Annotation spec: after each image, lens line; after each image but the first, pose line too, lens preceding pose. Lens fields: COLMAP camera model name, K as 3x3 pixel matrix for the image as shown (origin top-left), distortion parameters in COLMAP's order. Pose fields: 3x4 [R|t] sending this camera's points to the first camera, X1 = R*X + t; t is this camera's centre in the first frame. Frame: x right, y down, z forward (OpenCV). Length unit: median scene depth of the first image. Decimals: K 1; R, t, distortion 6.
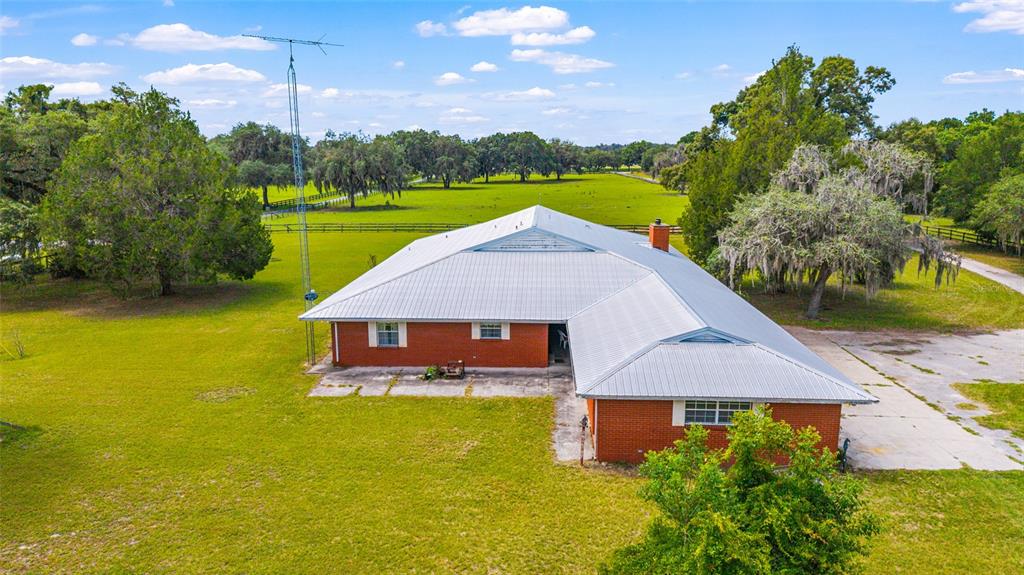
lens RADIAL K [[684.0, 0, 512.0], [0, 684.0, 287.5], [0, 0, 1]] dist [0.054337, -0.069924]
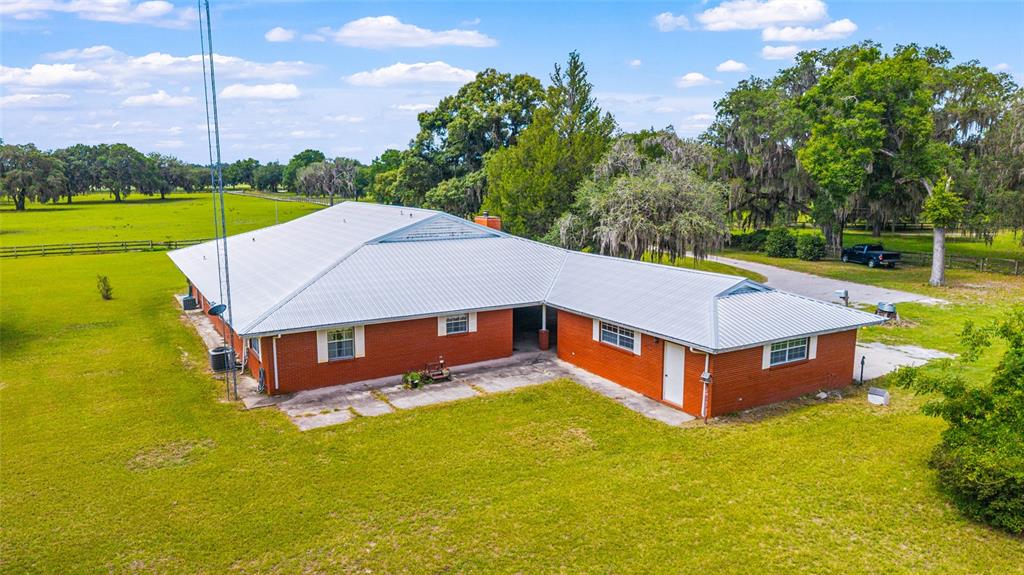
lens RADIAL K [[684.0, 0, 512.0], [0, 684.0, 287.5], [0, 0, 1]] dist [0.054337, -0.069924]
pose [[0.831034, -0.086378, 0.549473, -0.455525], [0.104849, 0.994486, -0.002240, 0.025750], [-0.546250, 0.059473, 0.835508, 0.217234]]
